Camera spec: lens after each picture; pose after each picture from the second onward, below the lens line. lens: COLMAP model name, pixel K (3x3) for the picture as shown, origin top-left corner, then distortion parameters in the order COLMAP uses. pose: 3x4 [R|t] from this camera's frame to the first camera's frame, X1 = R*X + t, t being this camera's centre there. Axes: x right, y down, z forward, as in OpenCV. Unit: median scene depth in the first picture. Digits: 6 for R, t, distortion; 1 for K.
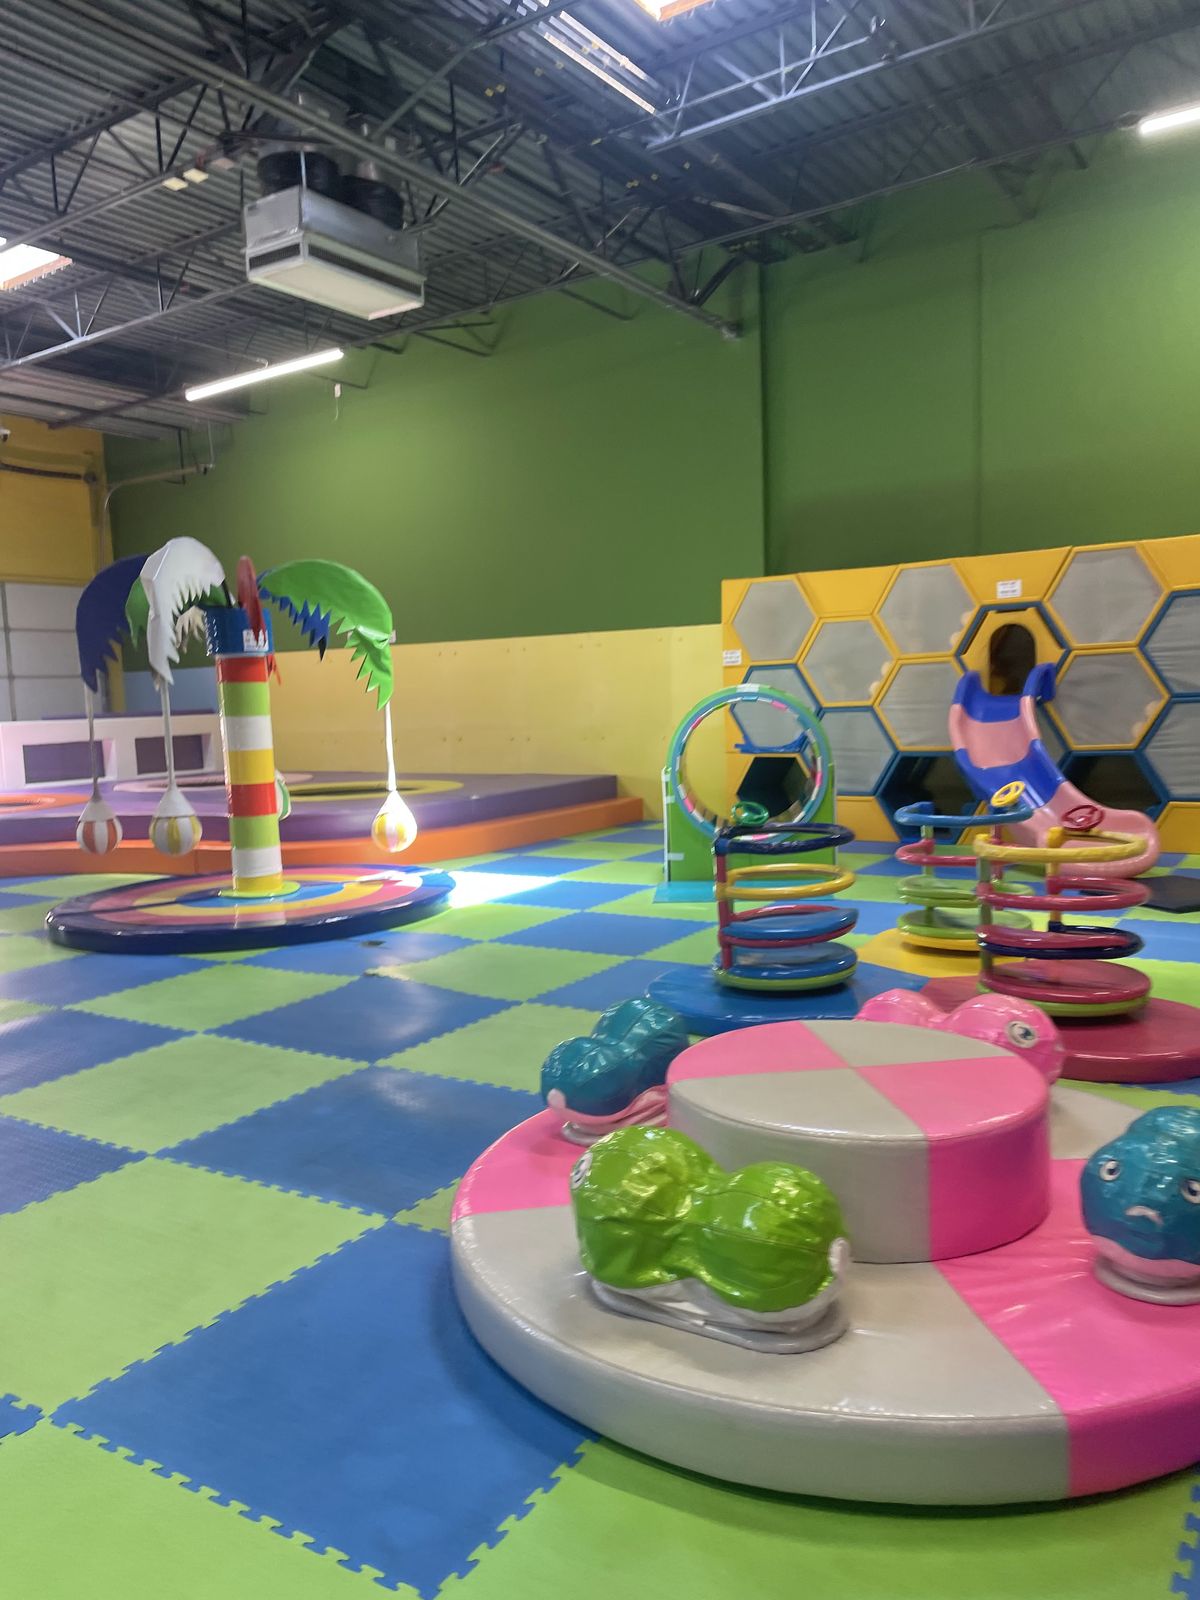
lens RADIAL K [[1235.4, 0, 600.0], [0, 1235.4, 800.0], [0, 0, 1]] dist [0.093232, -0.125480]
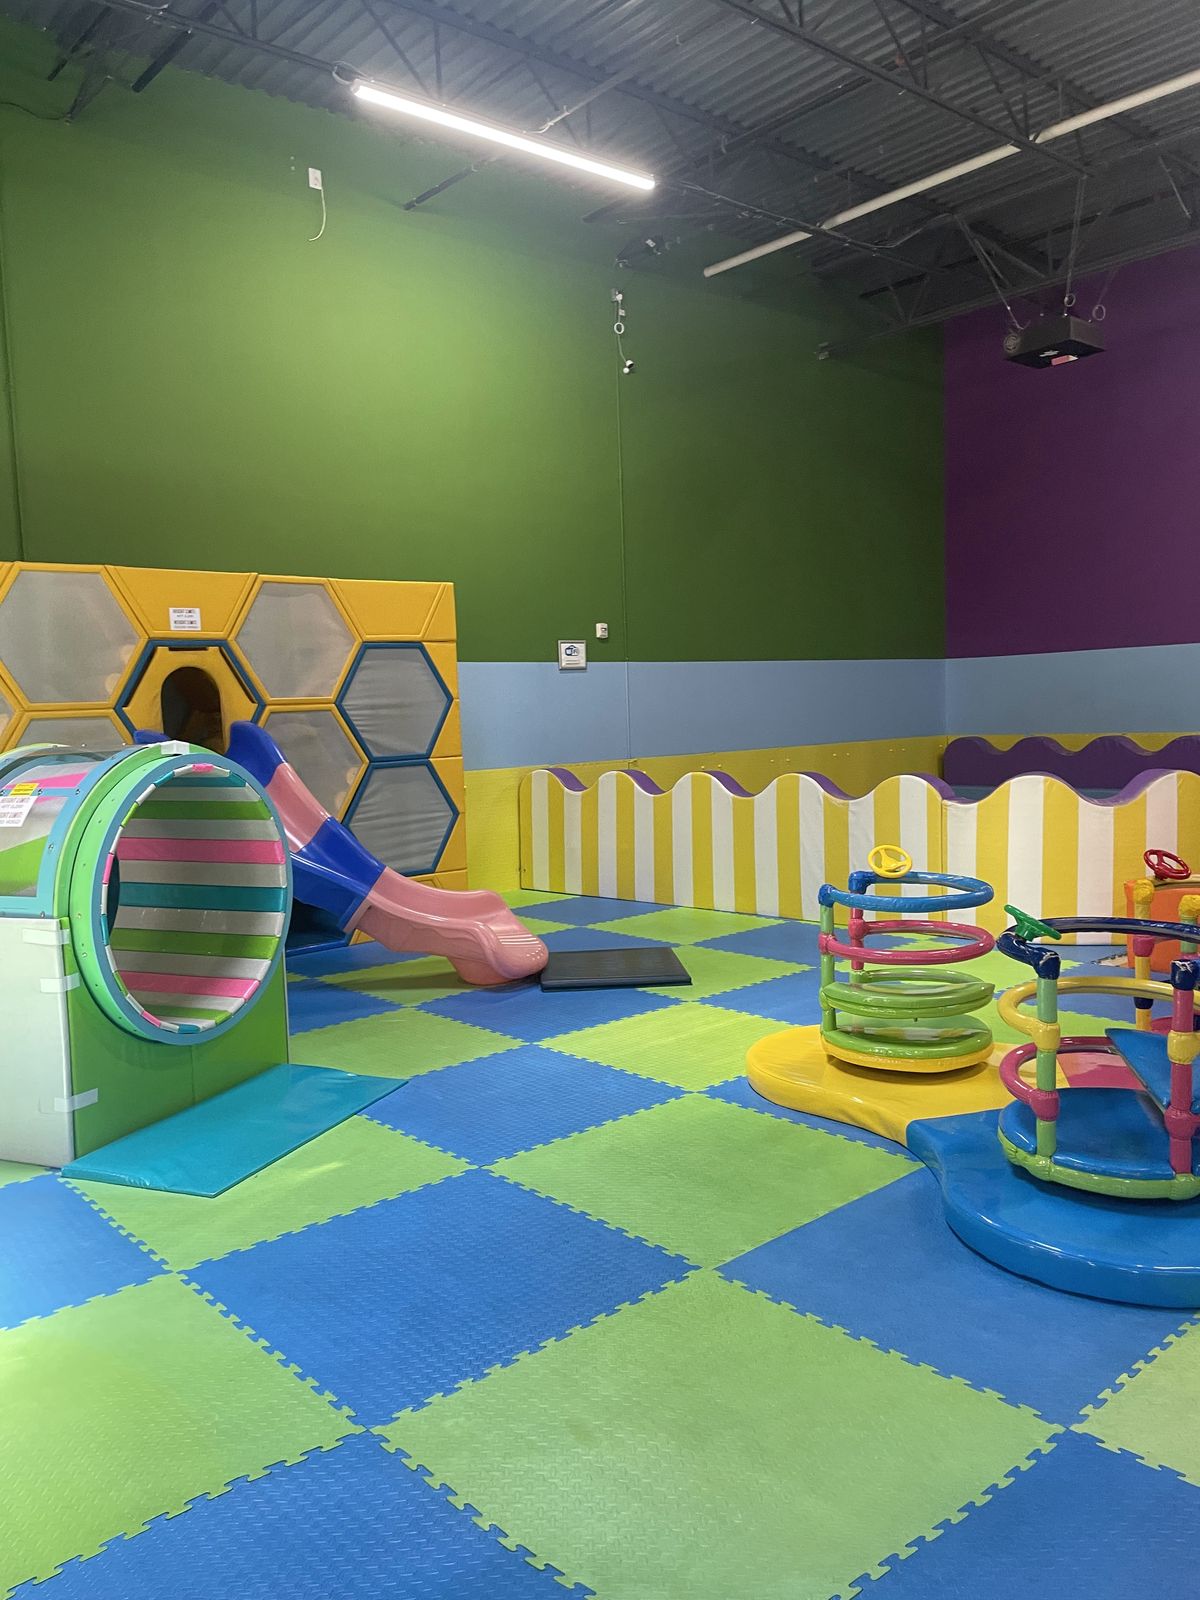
lens RADIAL K [[1203.0, 0, 627.9], [0, 1203.0, 807.8], [0, 0, 1]] dist [0.003839, 0.000123]
pose [[0.261558, -0.050217, 0.963880, -0.300121], [0.110254, 0.993663, 0.021850, -0.048783], [-0.958870, 0.100557, 0.265438, 0.605780]]
